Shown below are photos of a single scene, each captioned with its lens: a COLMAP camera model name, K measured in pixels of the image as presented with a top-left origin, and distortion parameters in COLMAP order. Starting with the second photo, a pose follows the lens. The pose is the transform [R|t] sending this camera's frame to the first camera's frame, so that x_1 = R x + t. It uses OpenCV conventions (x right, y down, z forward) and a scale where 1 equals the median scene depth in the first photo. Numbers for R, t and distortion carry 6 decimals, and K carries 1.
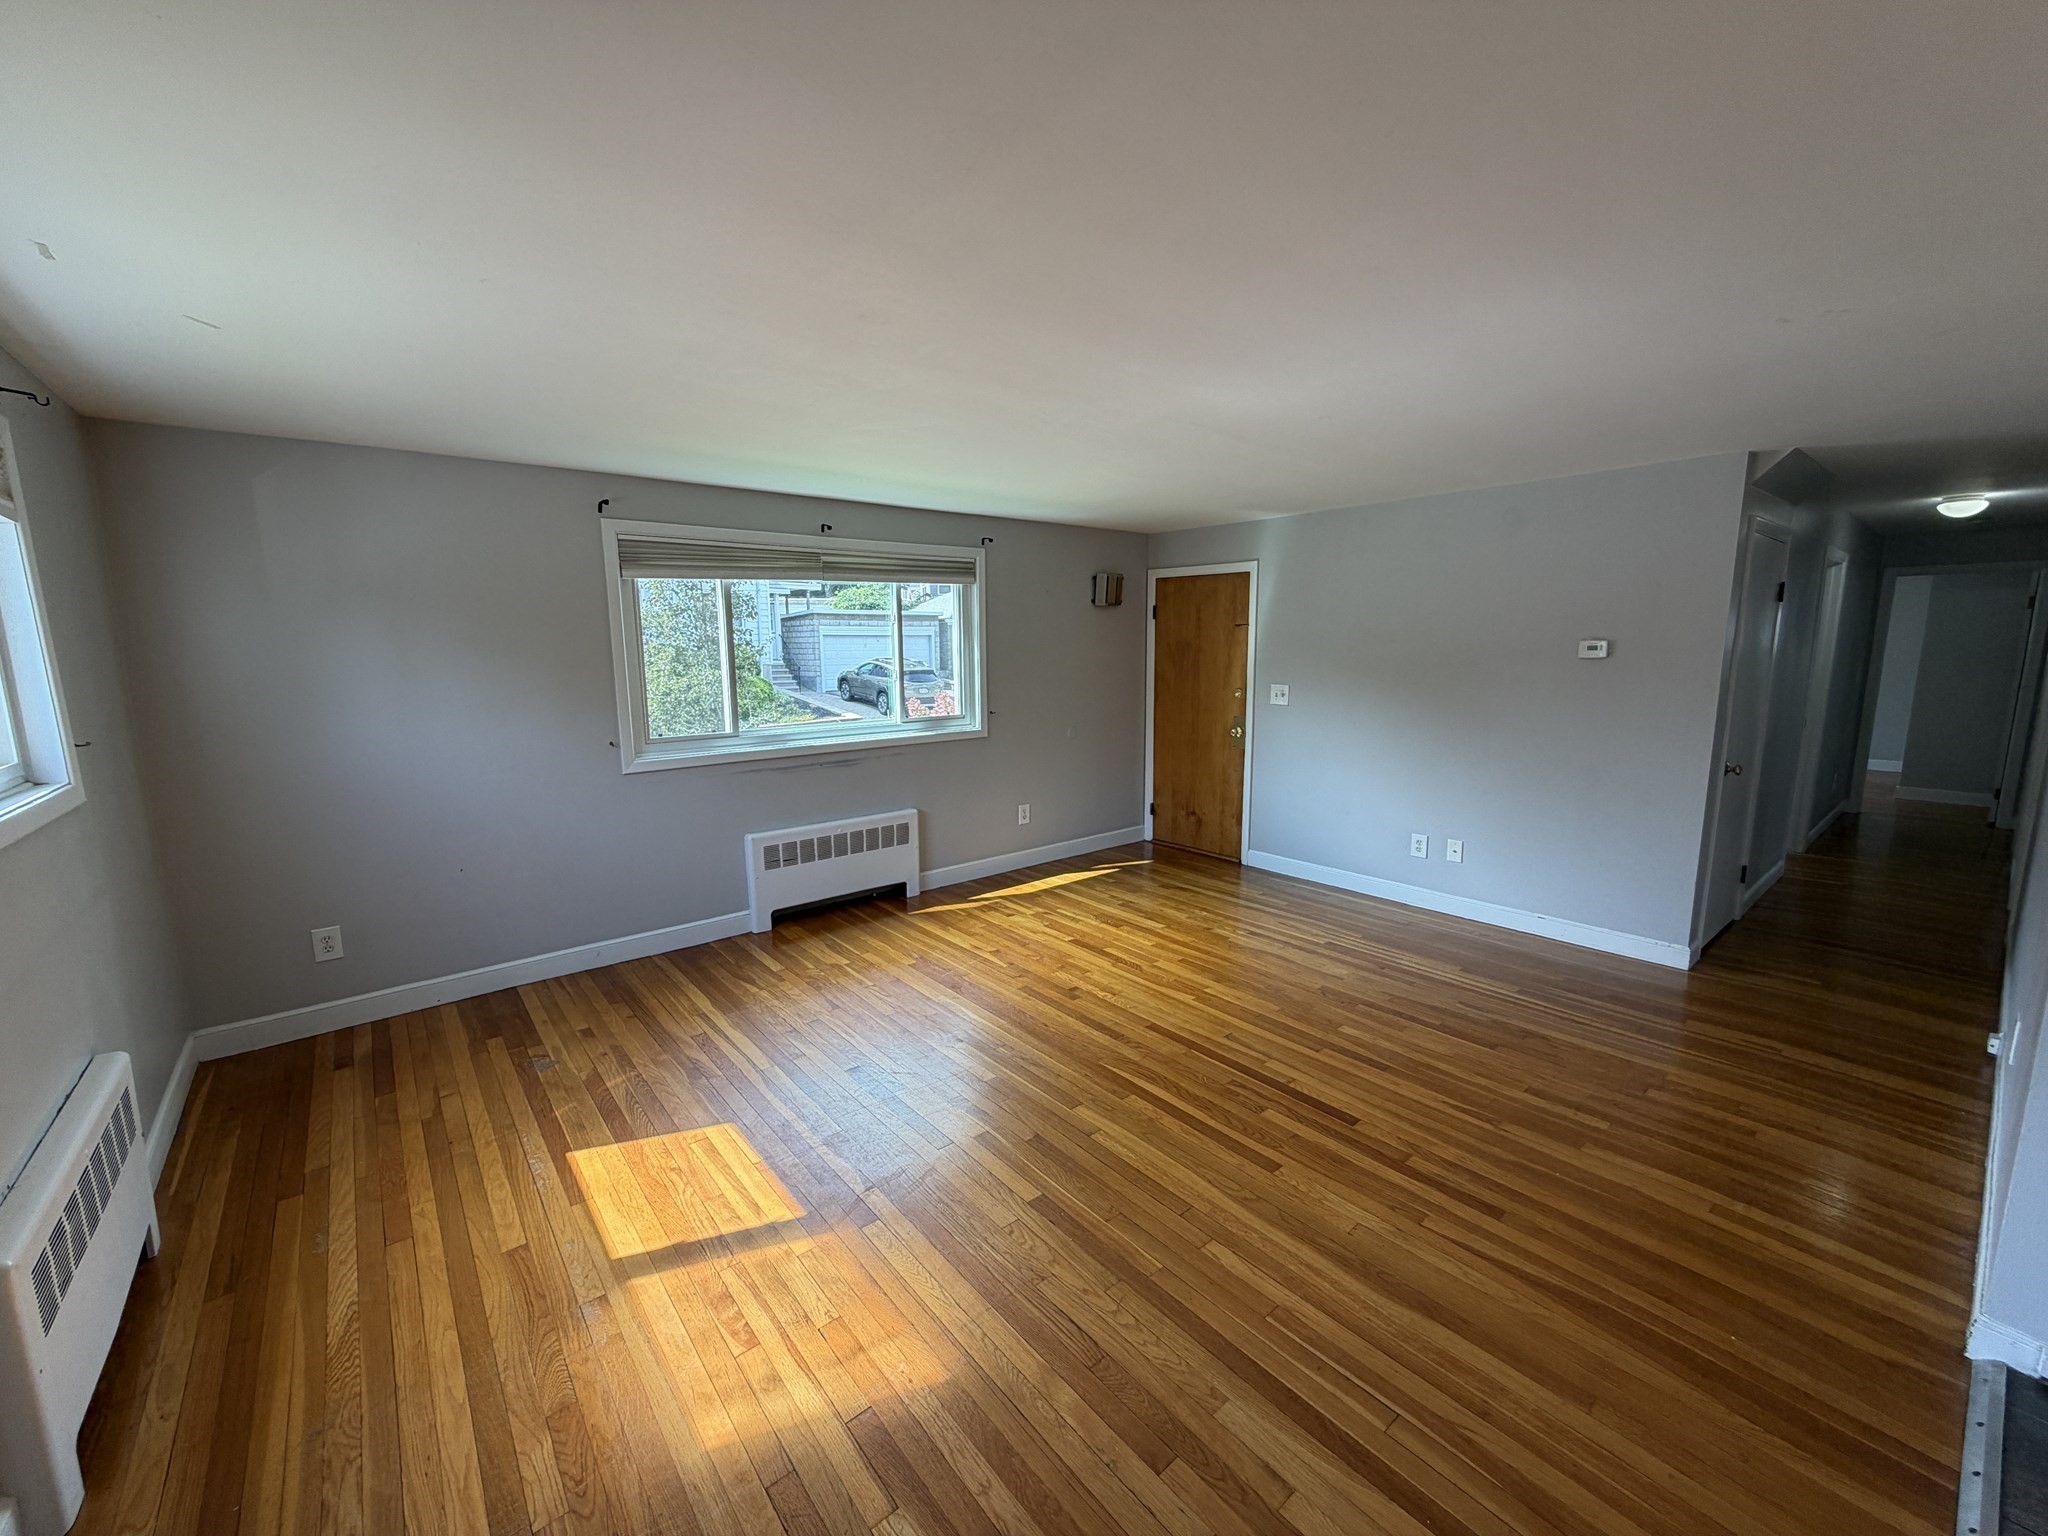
lens RADIAL K [[818.2, 0, 1016.3], [0, 818.2, 767.8], [0, 0, 1]] dist [-0.000464, -0.000008]
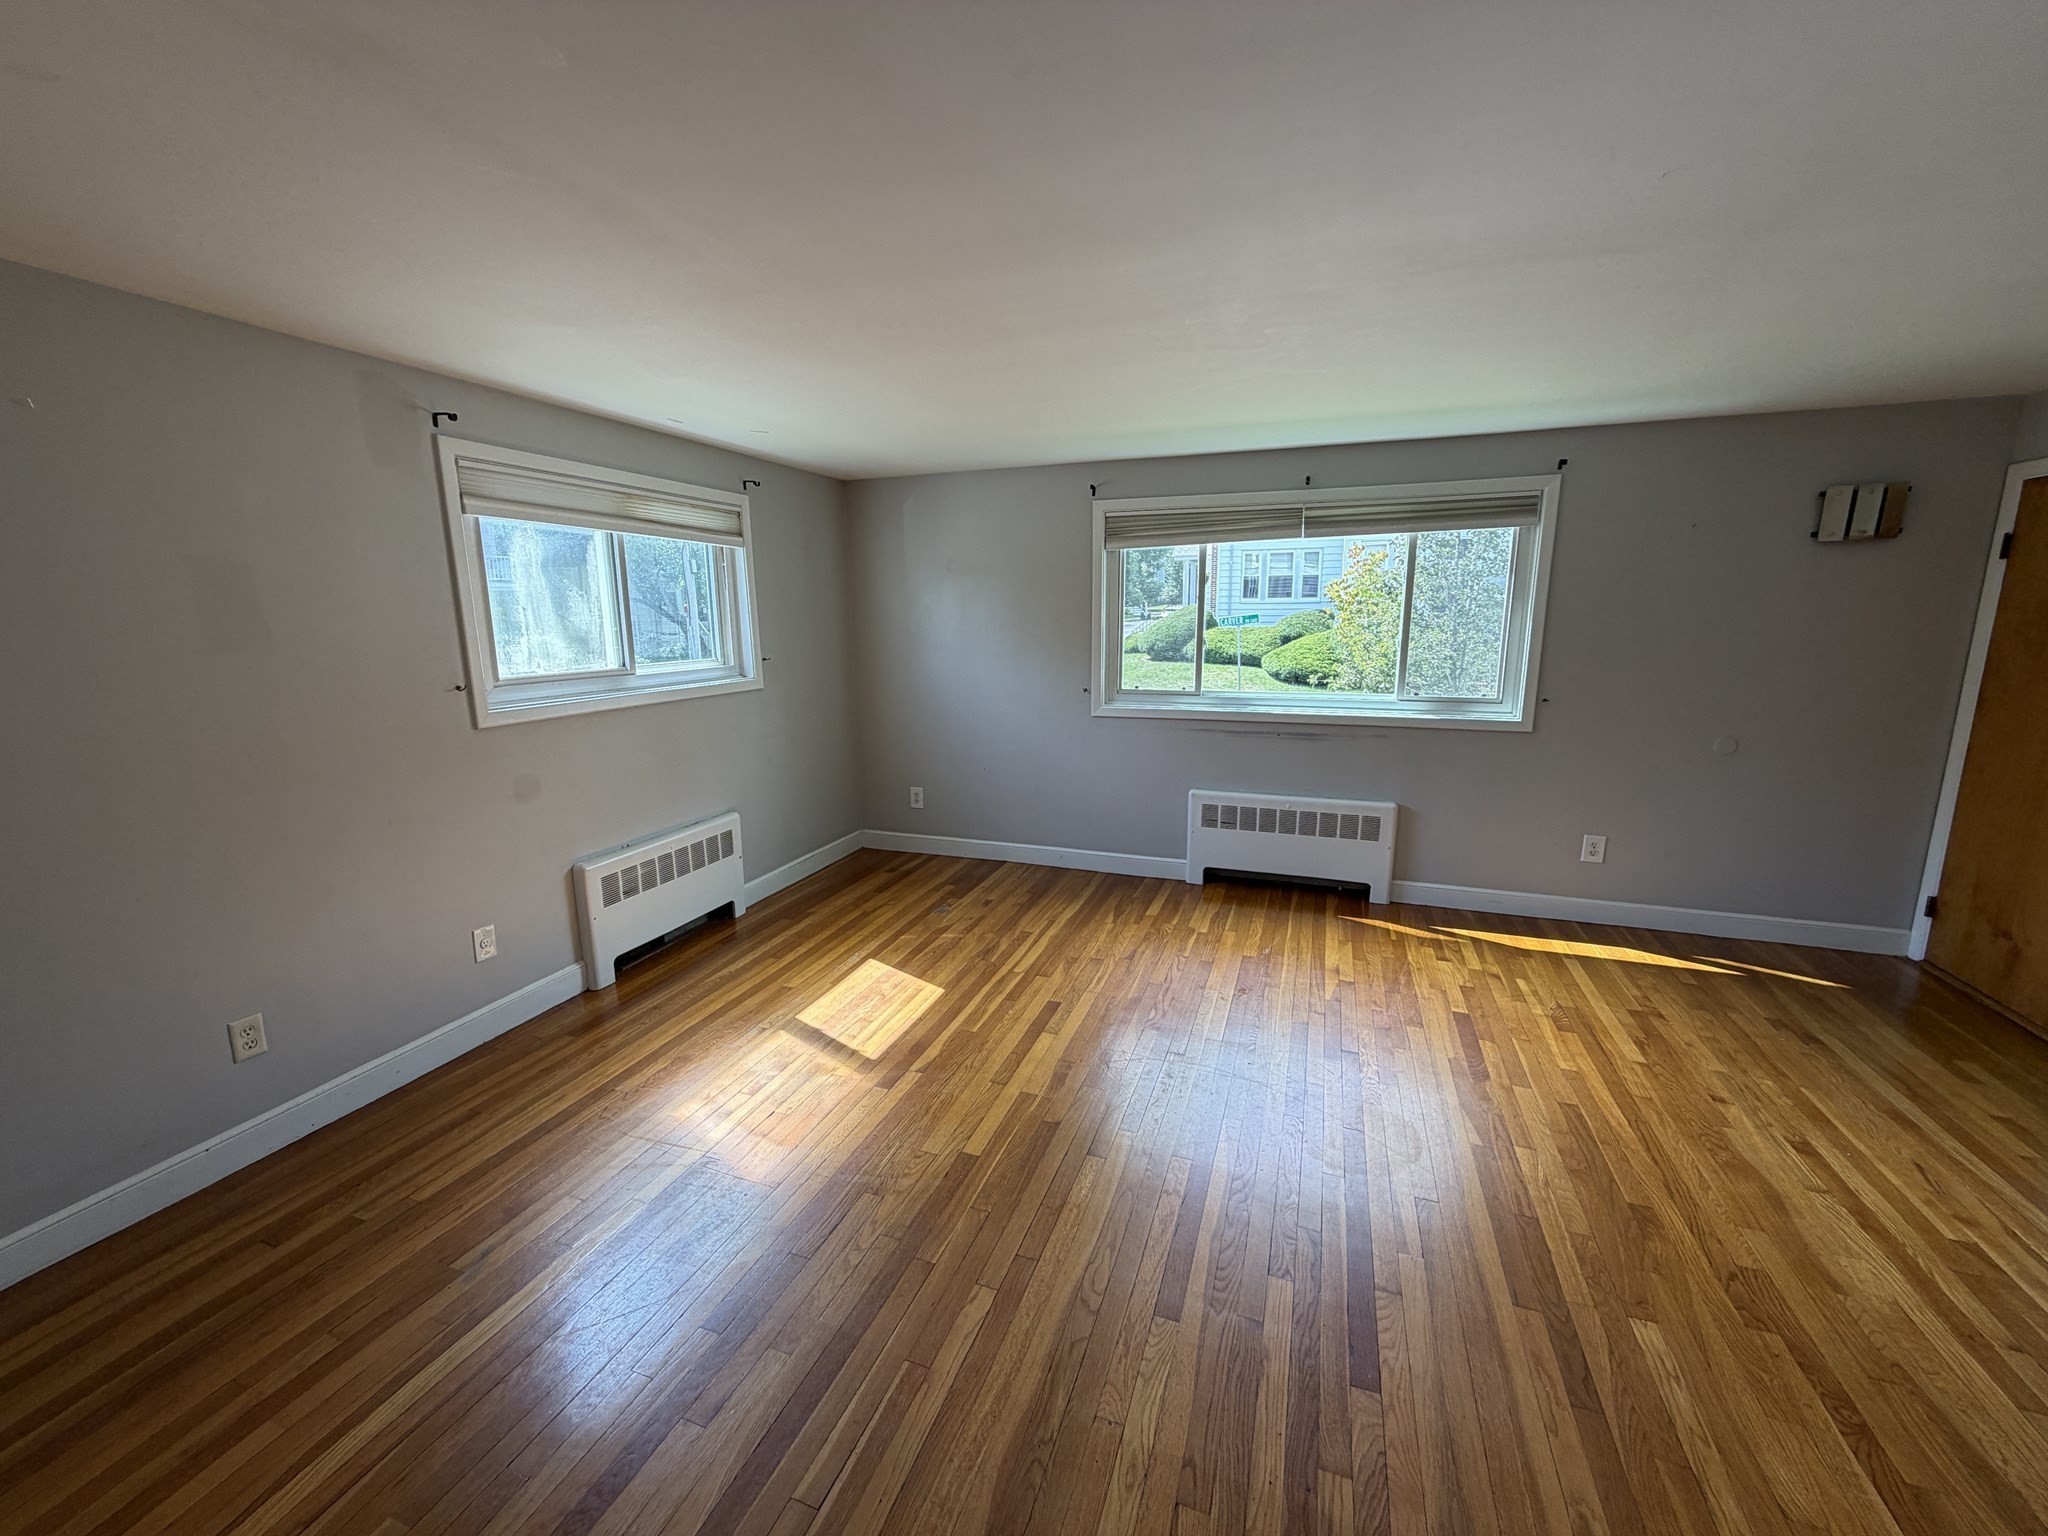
lens RADIAL K [[818.2, 0, 1016.3], [0, 818.2, 767.8], [0, 0, 1]] dist [-0.000464, -0.000008]
pose [[0.504433, 0.169900, -0.846571, 0.437418], [-0.127749, 0.984345, 0.121430, -0.043658], [0.853948, 0.046896, 0.518240, 0.257301]]
